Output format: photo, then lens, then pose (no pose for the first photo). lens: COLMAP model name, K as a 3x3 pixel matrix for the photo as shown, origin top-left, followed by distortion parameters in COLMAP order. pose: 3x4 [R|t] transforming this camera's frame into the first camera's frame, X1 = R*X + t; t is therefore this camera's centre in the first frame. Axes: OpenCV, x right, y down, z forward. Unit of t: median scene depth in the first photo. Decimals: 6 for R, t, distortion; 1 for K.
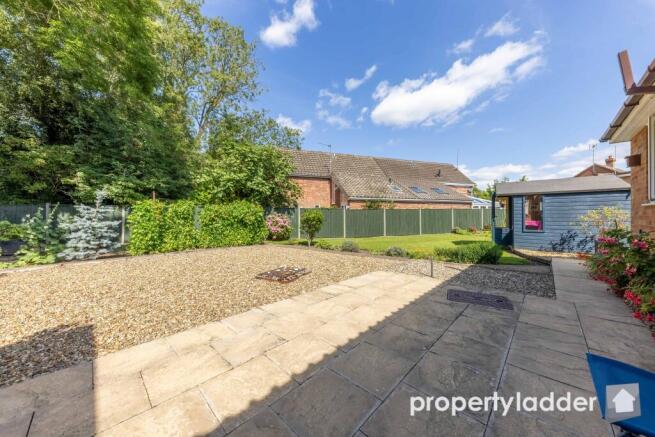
lens RADIAL K [[229.3, 0, 327.5], [0, 229.3, 218.5], [0, 0, 1]] dist [0.015266, -0.000028]
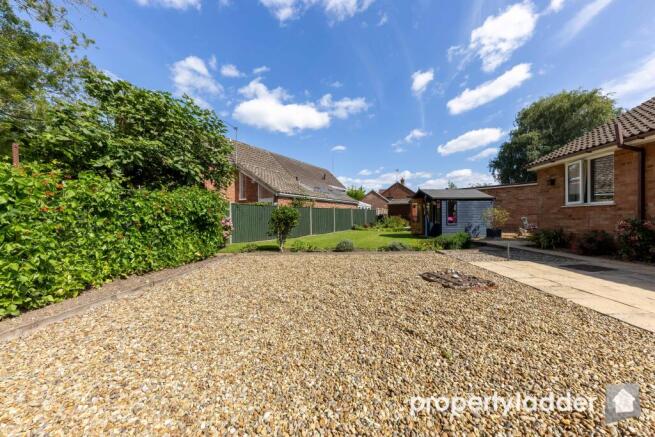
lens RADIAL K [[229.3, 0, 327.5], [0, 229.3, 218.5], [0, 0, 1]] dist [0.015266, -0.000028]
pose [[0.774718, -0.007551, 0.632262, -0.409887], [0.008247, 0.999964, 0.001837, 0.007251], [-0.632254, 0.003791, 0.774752, 0.253687]]
